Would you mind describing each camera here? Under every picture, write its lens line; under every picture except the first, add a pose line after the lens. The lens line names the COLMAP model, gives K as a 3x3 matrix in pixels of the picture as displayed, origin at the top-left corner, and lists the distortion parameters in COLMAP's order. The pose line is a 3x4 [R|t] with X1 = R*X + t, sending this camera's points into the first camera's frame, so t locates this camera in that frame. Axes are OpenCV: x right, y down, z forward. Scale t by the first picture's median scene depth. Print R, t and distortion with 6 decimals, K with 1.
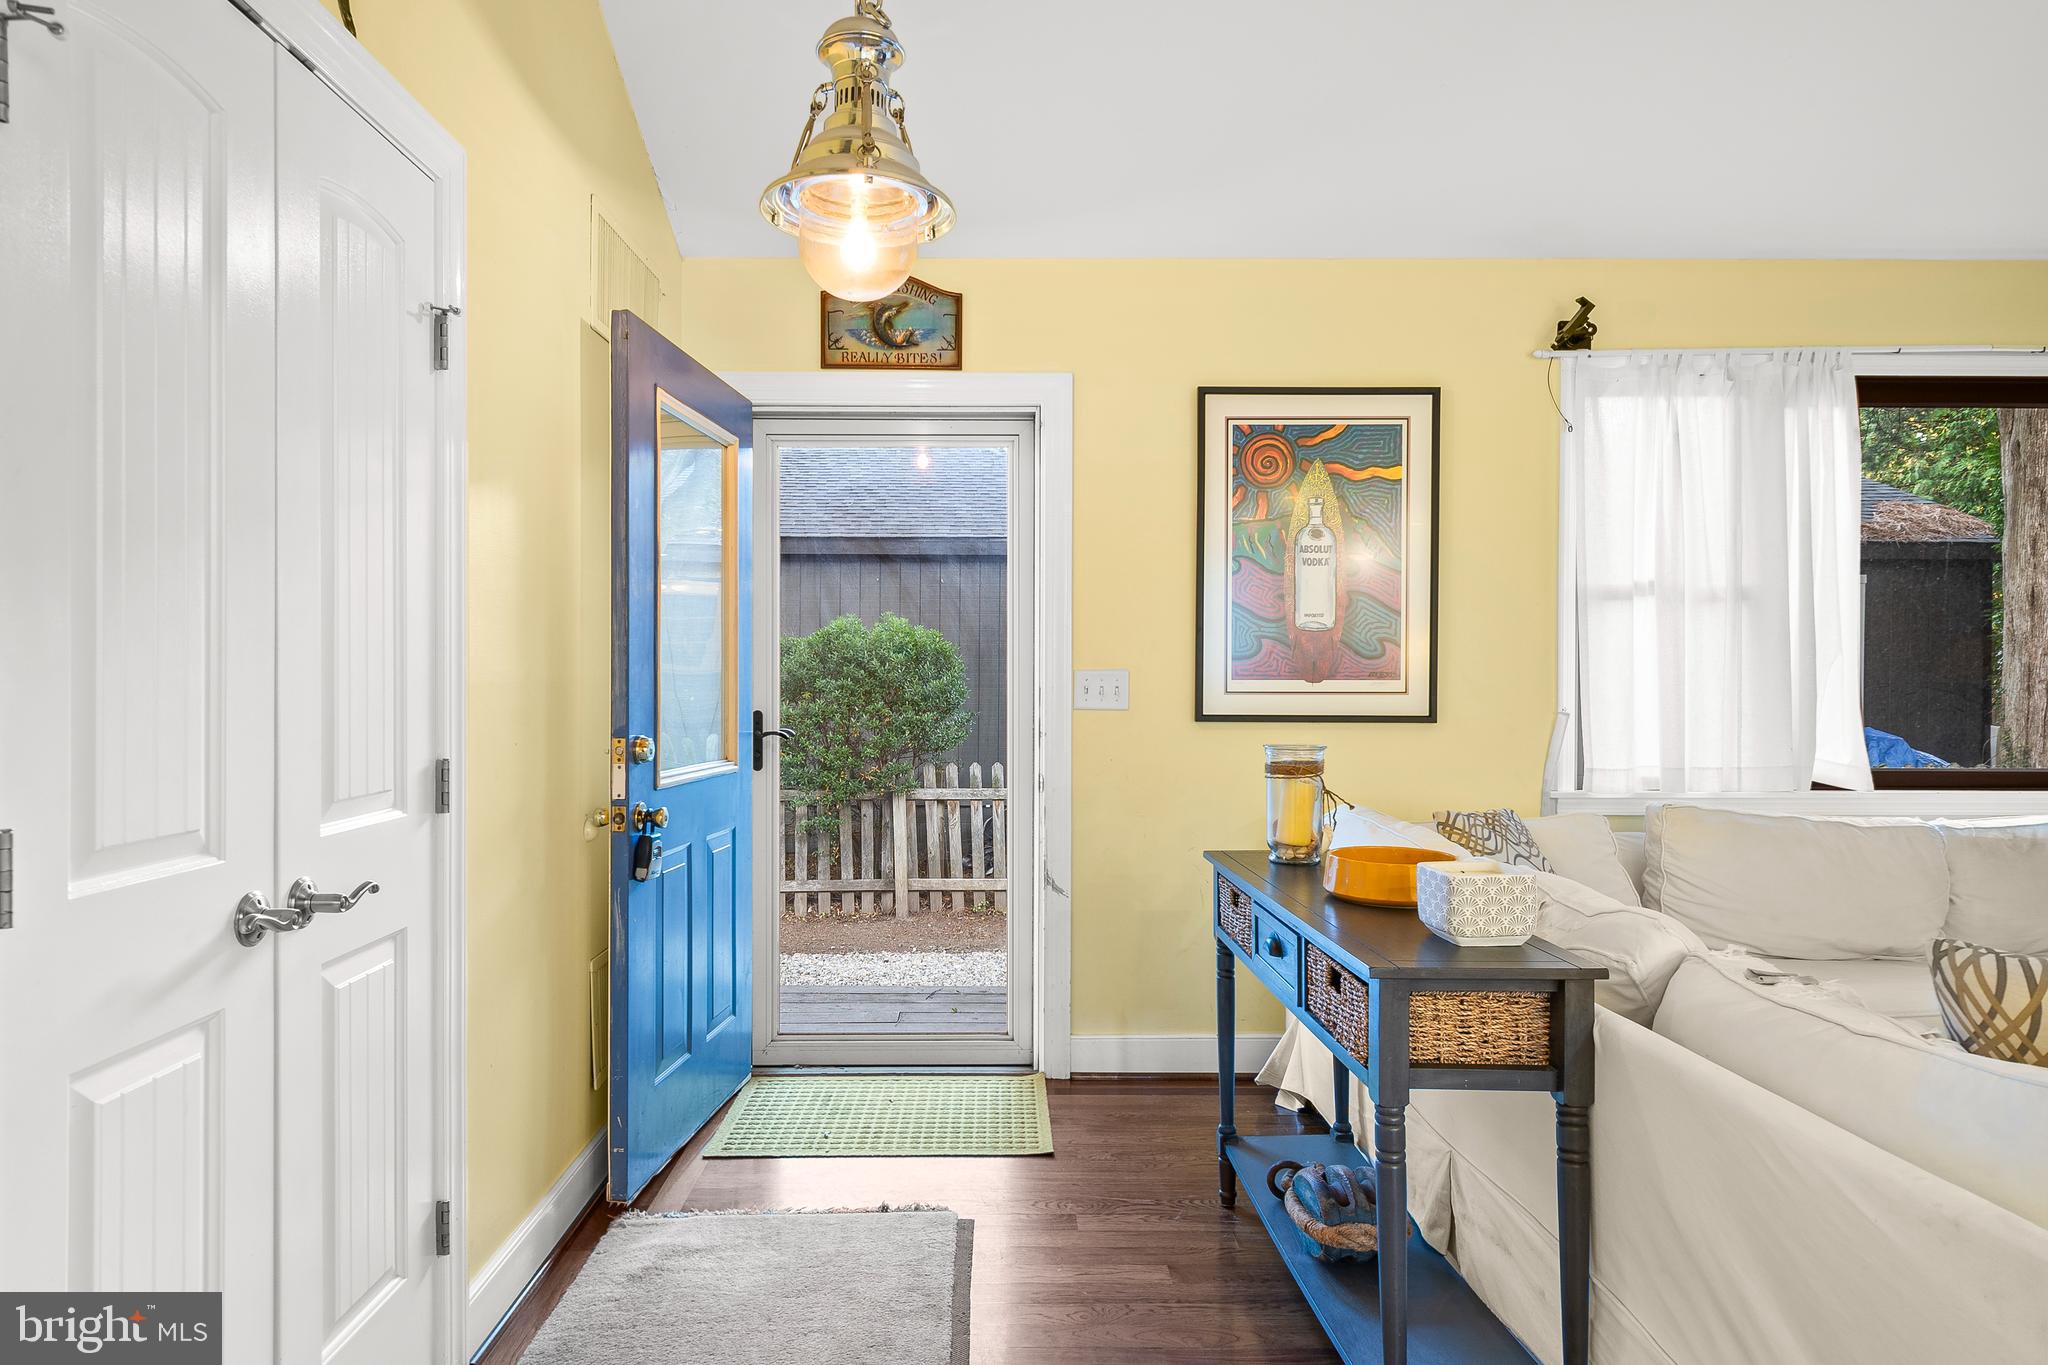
lens RADIAL K [[1218.2, 0, 995.2], [0, 1218.2, 688.8], [0, 0, 1]] dist [0.015382, -0.003534]
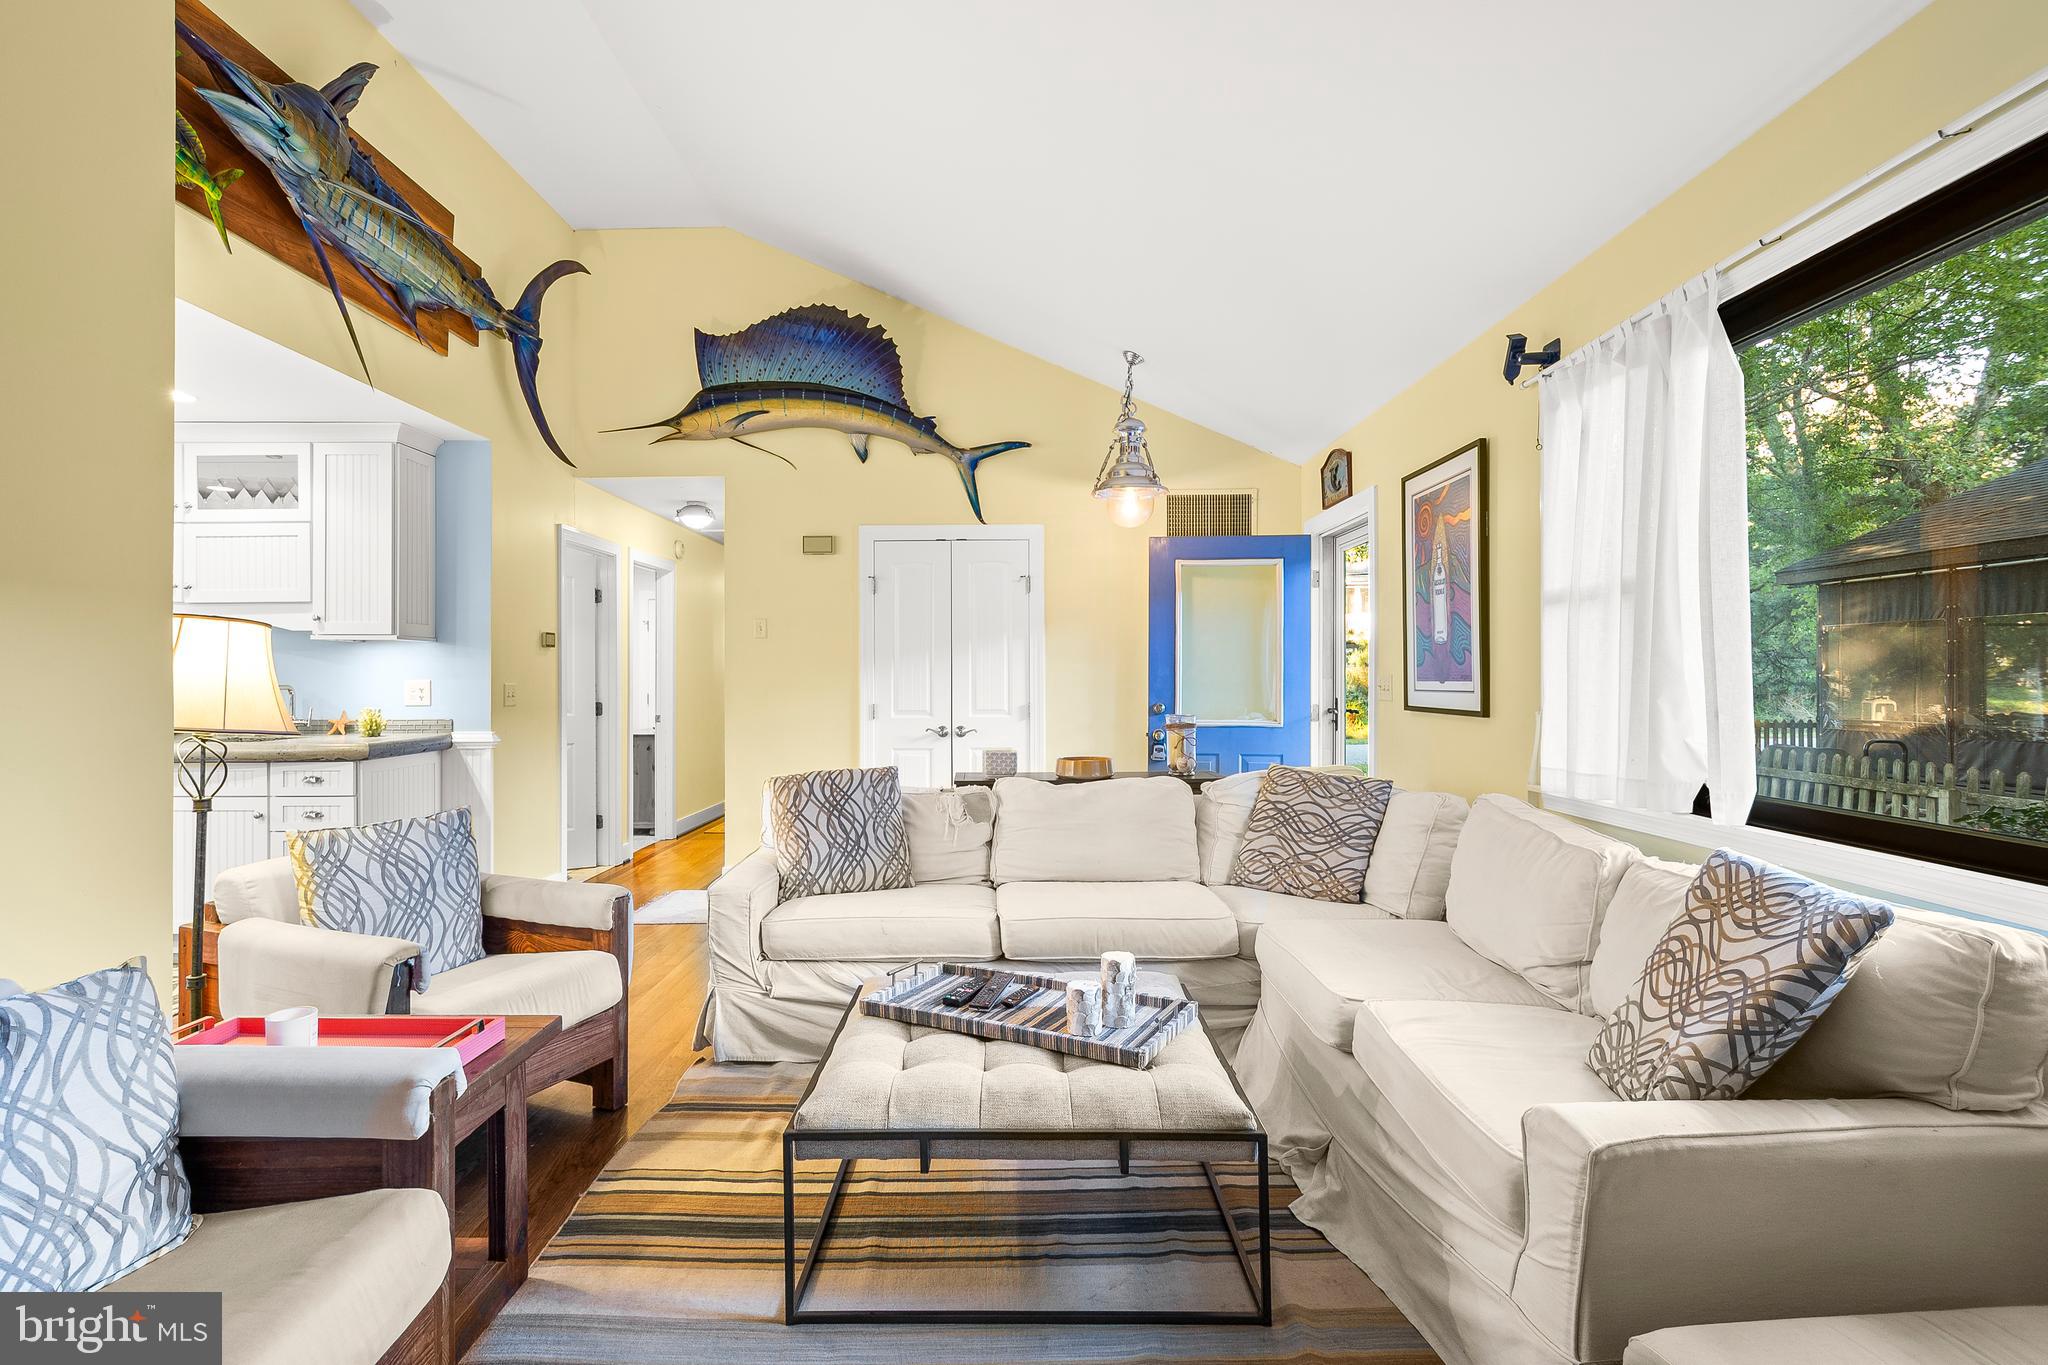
lens RADIAL K [[992.2, 0, 1006.1], [0, 992.2, 673.1], [0, 0, 1]] dist [-0.006353, -0.000726]
pose [[-0.010465, -0.007417, -0.999918, 1.351907], [-0.011386, 0.999909, -0.007298, -0.003104], [0.999880, 0.011309, -0.010548, 0.549398]]
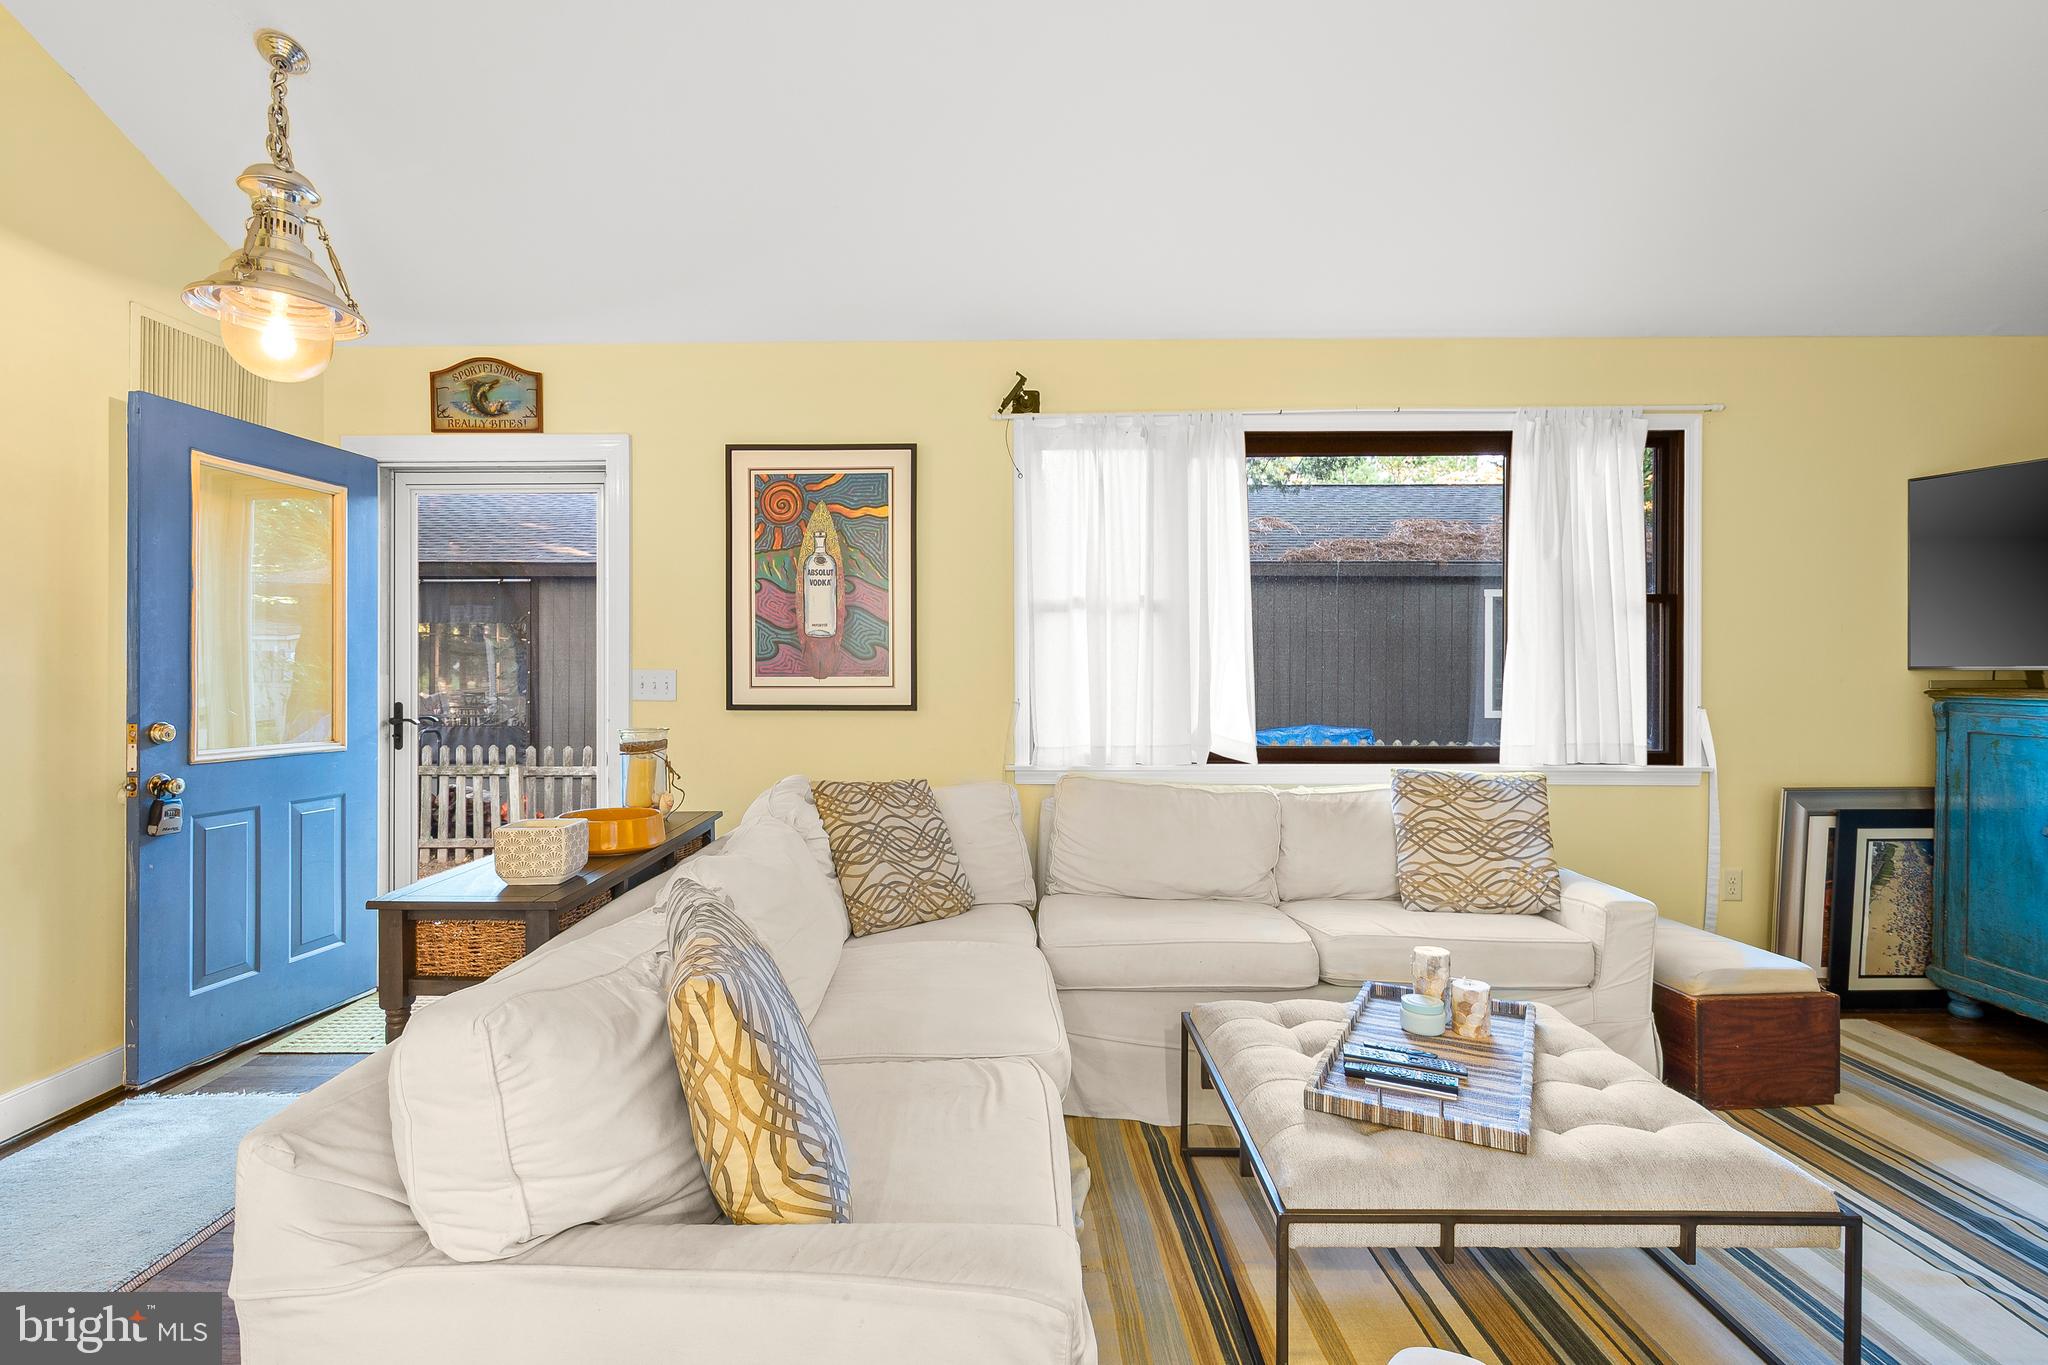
lens RADIAL K [[978.9, 0, 989.9], [0, 978.9, 679.6], [0, 0, 1]] dist [0.002691, 0.000268]
pose [[0.999658, -0.003533, -0.025913, 0.467852], [0.003369, 0.999974, -0.006350, 0.002869], [0.025935, 0.006261, 0.999644, -0.003204]]
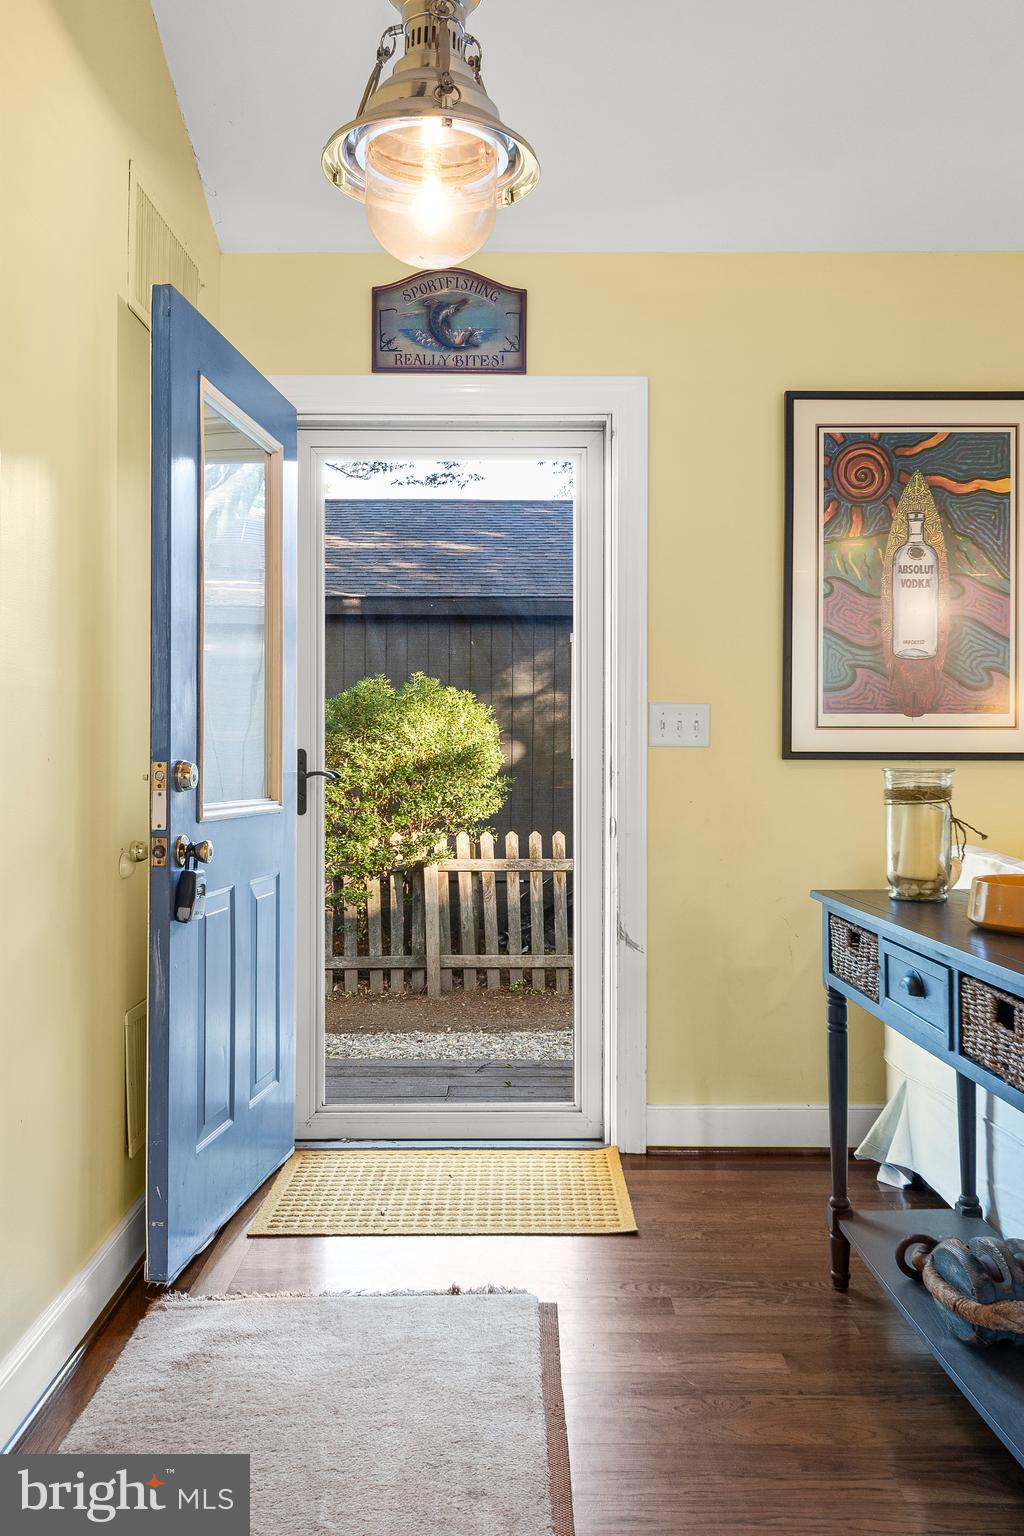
lens RADIAL K [[1270.2, 0, 510.2], [0, 1270.2, 757.5], [0, 0, 1]] dist [0.012074, -0.003953]
pose [[0.999991, -0.000405, -0.004211, -0.035891], [0.000362, 0.999949, -0.010110, 0.035587], [0.004215, 0.010108, 0.999940, 0.052550]]
